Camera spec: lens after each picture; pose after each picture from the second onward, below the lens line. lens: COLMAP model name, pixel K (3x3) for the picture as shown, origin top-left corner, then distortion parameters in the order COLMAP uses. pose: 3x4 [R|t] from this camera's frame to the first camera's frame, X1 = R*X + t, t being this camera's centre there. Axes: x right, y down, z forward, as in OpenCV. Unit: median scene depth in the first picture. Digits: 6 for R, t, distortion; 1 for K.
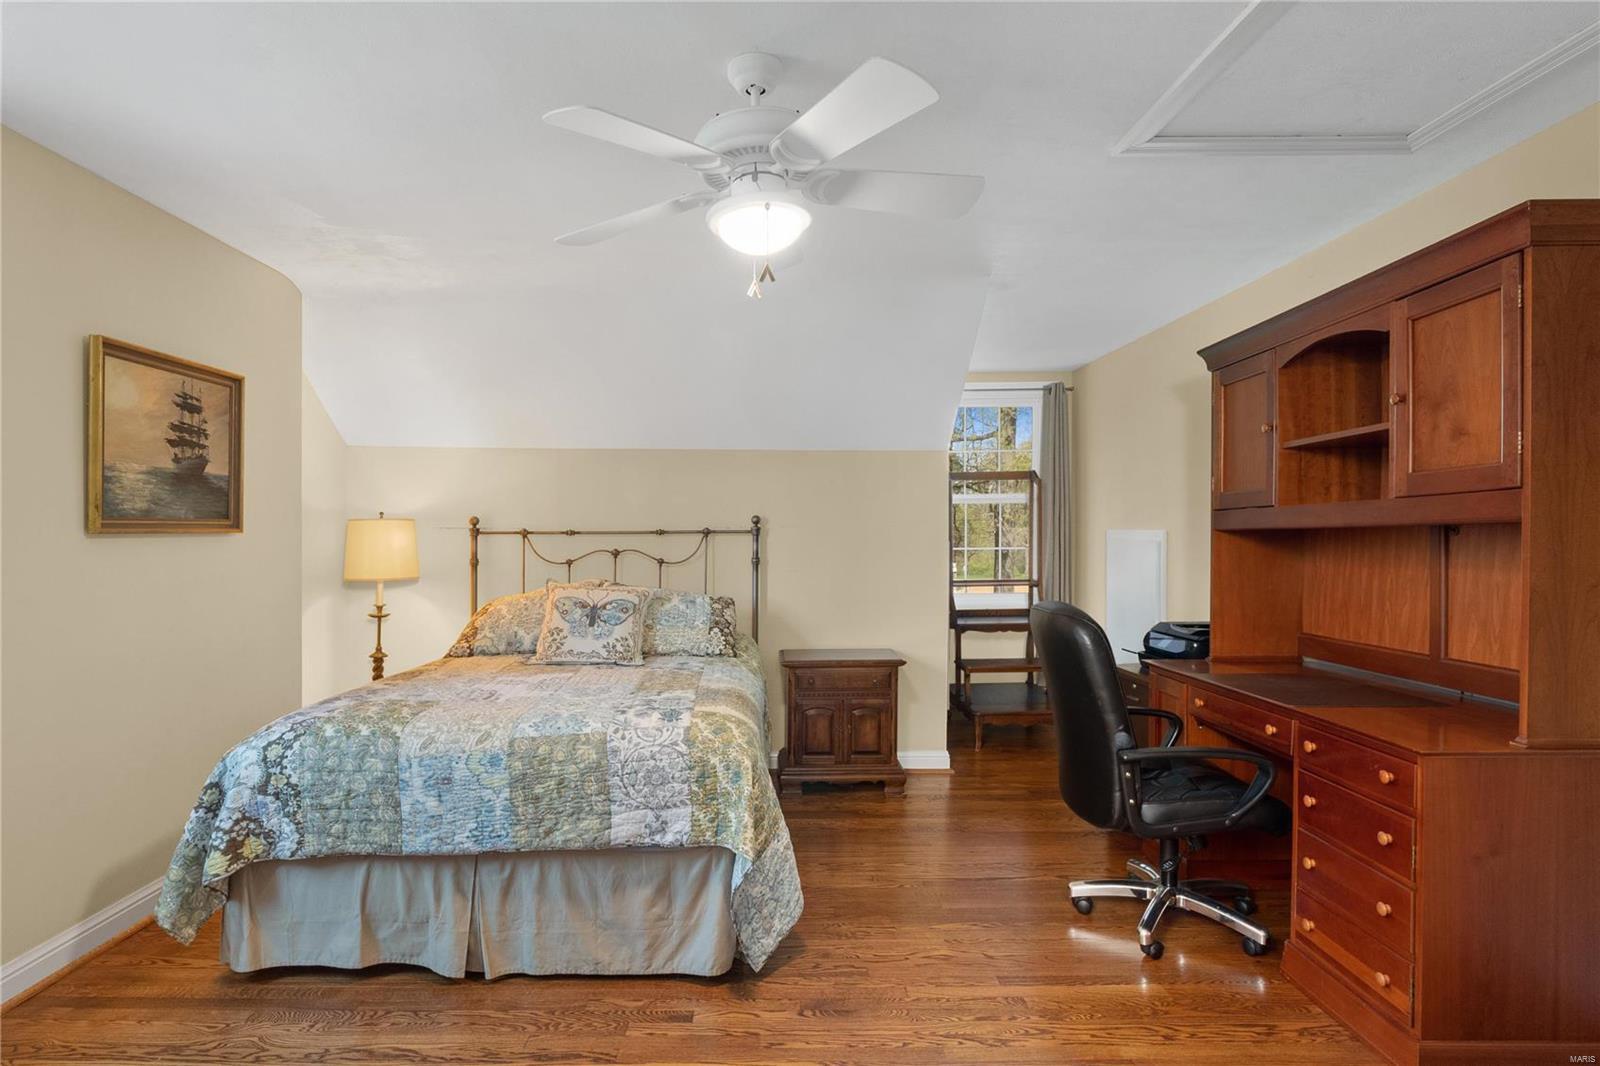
lens RADIAL K [[826.2, 0, 800.0], [0, 826.2, 533.0], [0, 0, 1]] dist [-0.002934, -0.000281]
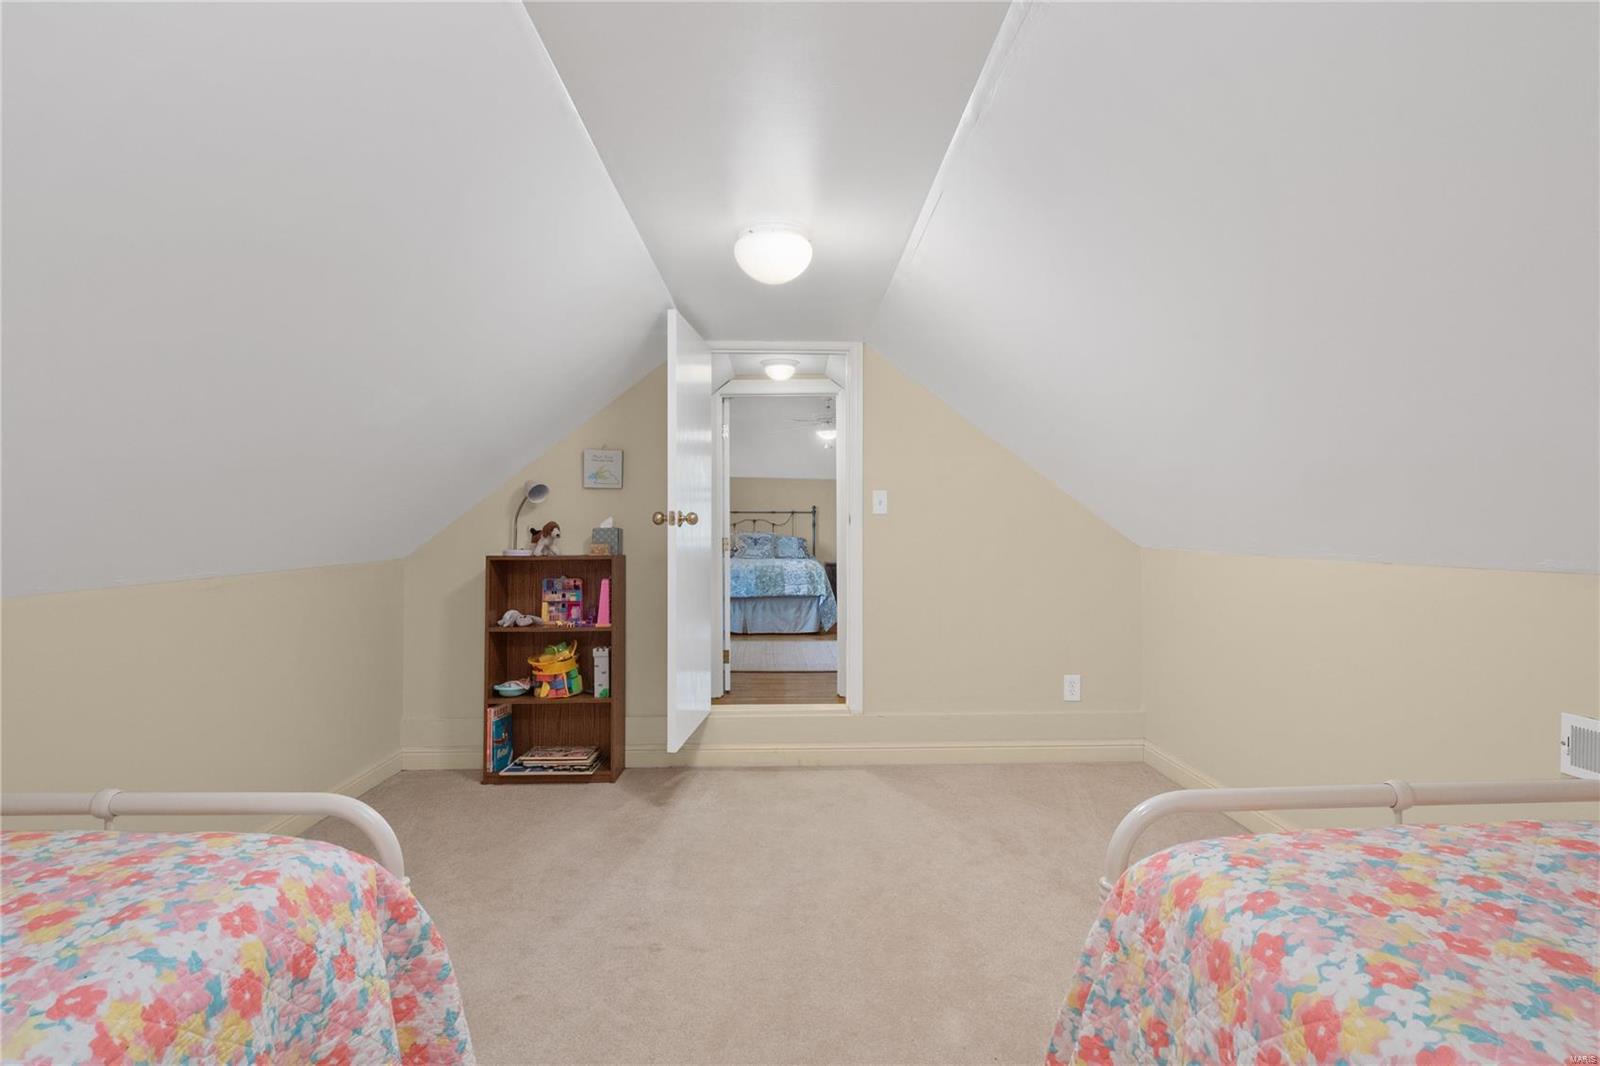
lens RADIAL K [[826.2, 0, 800.0], [0, 826.2, 533.0], [0, 0, 1]] dist [-0.002934, -0.000281]
pose [[0.999953, 0.008677, -0.004222, -0.148982], [-0.008703, 0.999944, -0.006004, 0.131645], [0.004170, 0.006041, 0.999973, -2.501628]]
